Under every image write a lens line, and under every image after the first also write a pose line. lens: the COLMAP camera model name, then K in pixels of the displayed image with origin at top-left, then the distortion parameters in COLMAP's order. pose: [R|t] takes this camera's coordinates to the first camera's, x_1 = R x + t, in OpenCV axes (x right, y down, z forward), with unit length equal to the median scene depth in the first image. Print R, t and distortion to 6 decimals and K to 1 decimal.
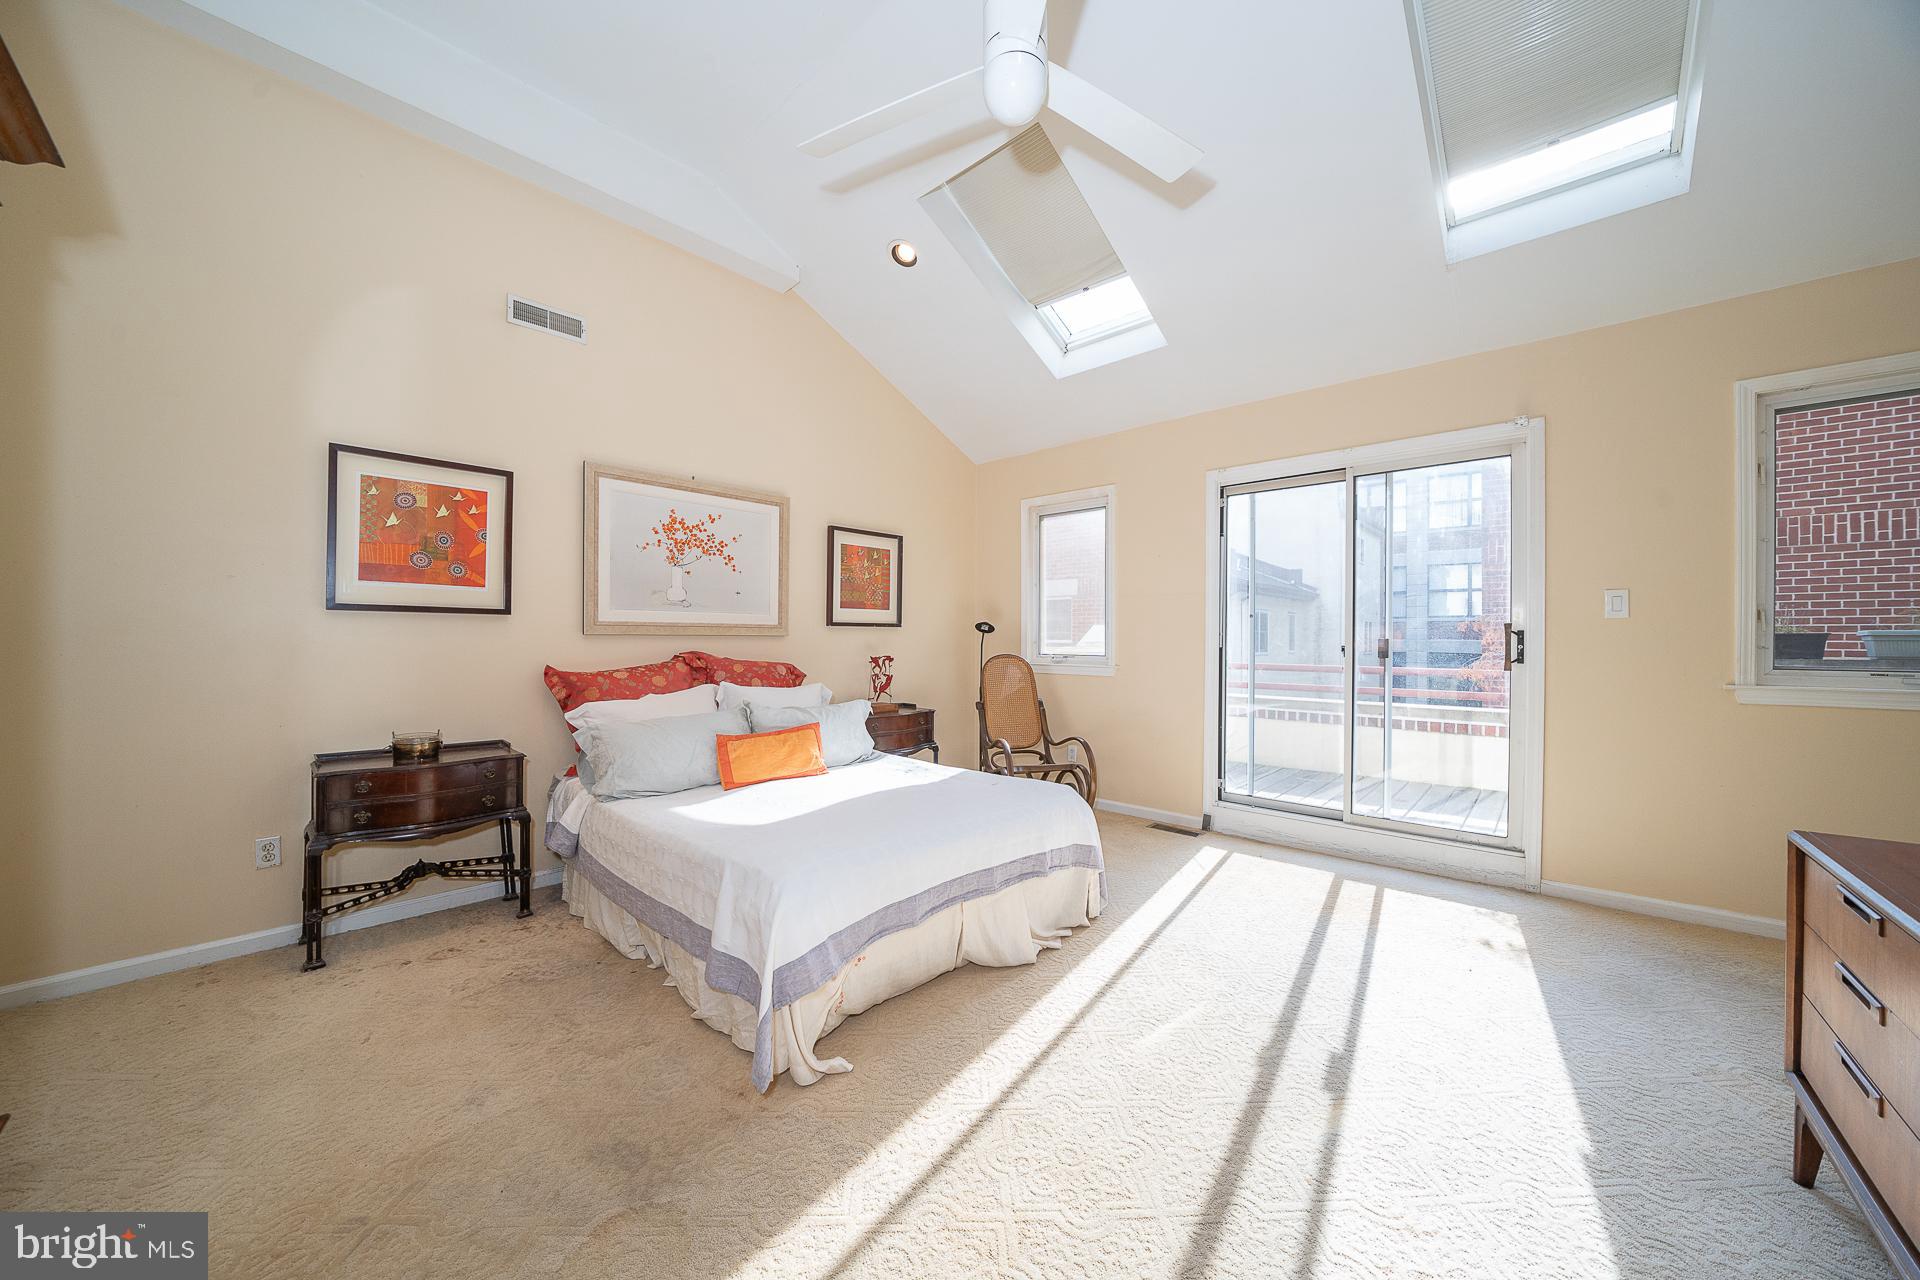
lens RADIAL K [[671.7, 0, 969.1], [0, 671.7, 631.6], [0, 0, 1]] dist [-0.027811, 0.003326]
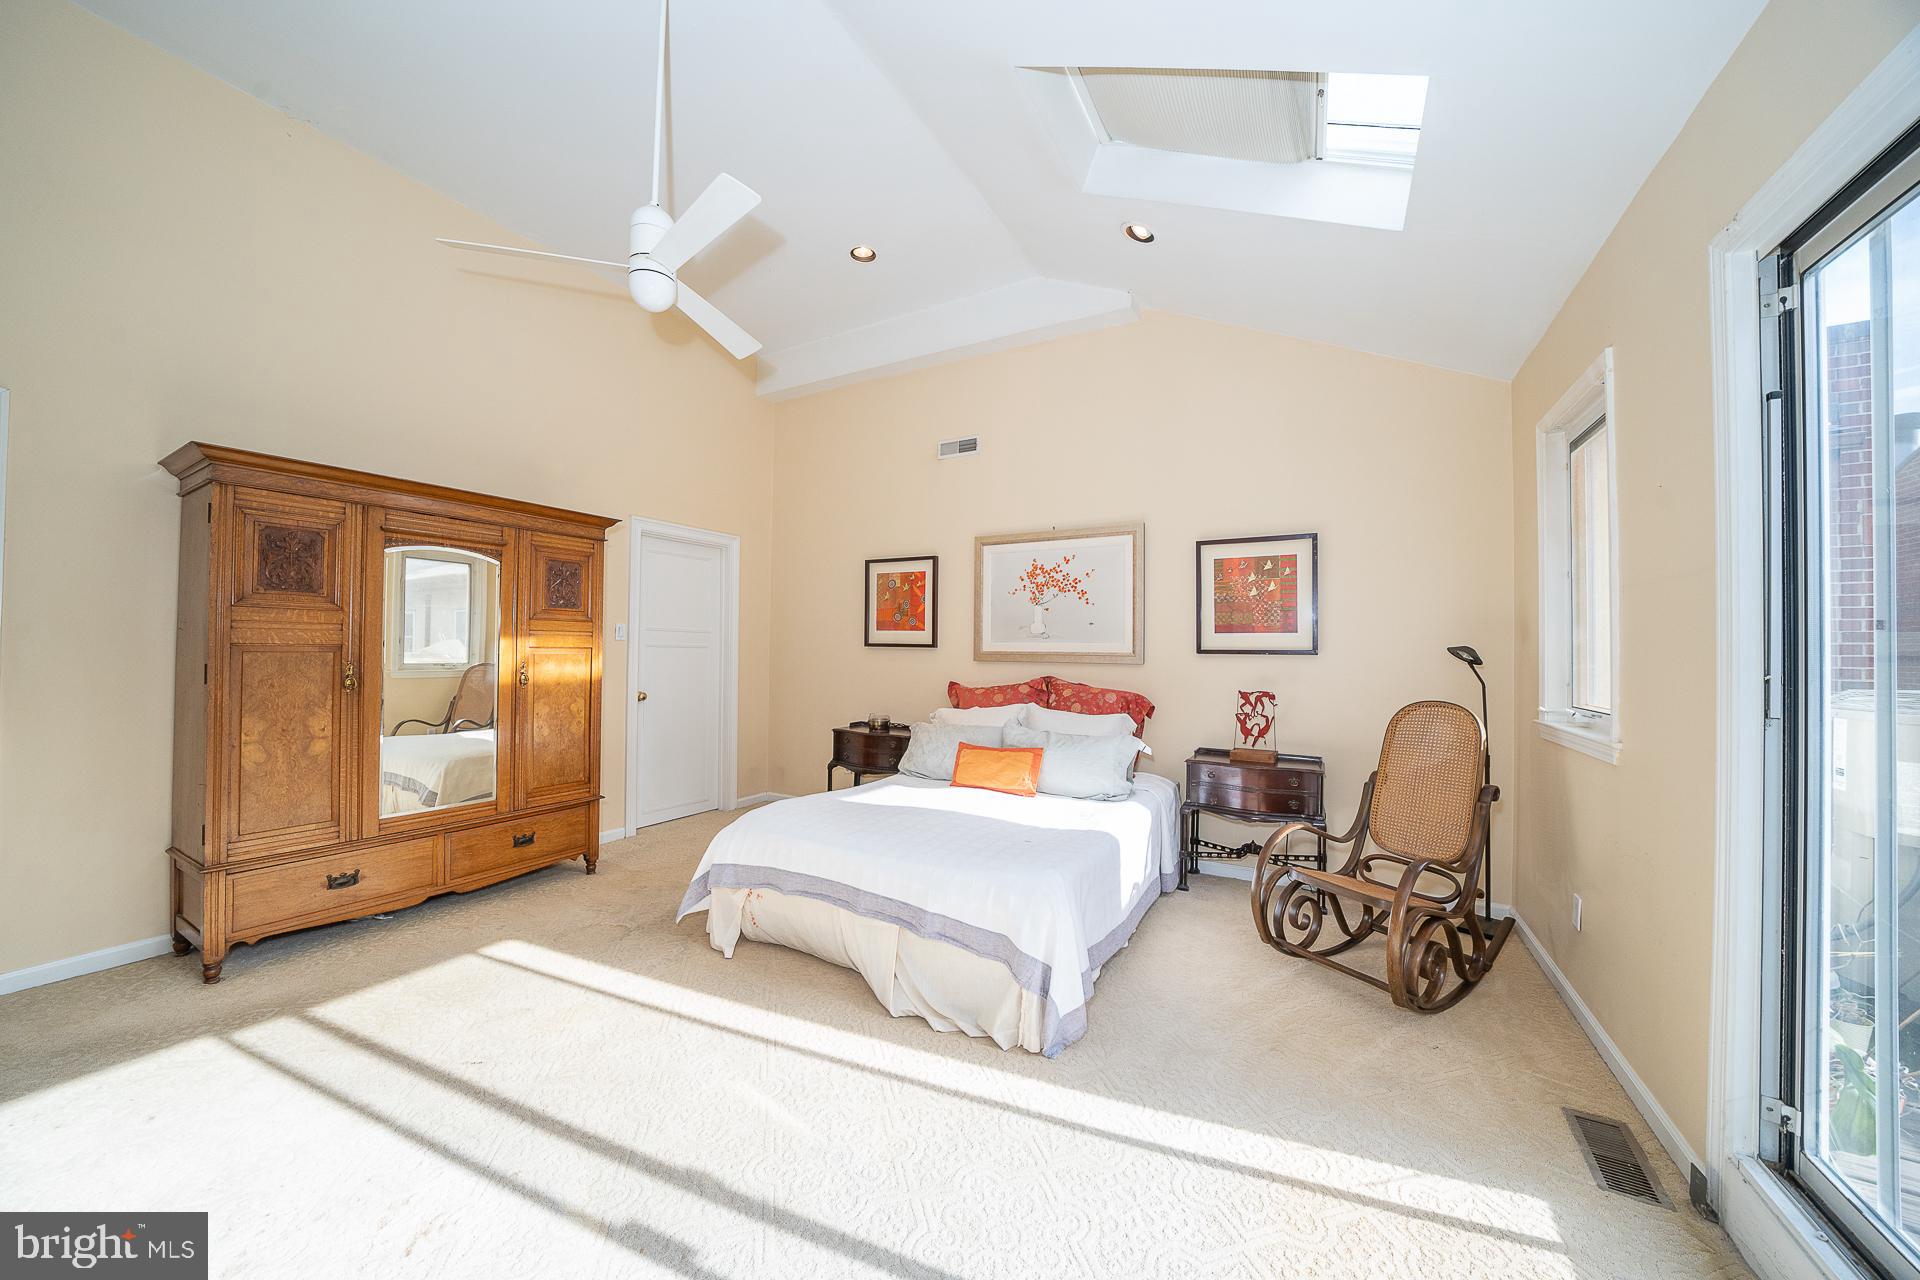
lens RADIAL K [[671.7, 0, 971.8], [0, 671.7, 645.6], [0, 0, 1]] dist [-0.027811, 0.003326]
pose [[0.221934, -0.005330, -0.975047, 0.727196], [0.001808, 0.999986, -0.005055, -0.018574], [0.975060, -0.000640, 0.221940, 0.618978]]
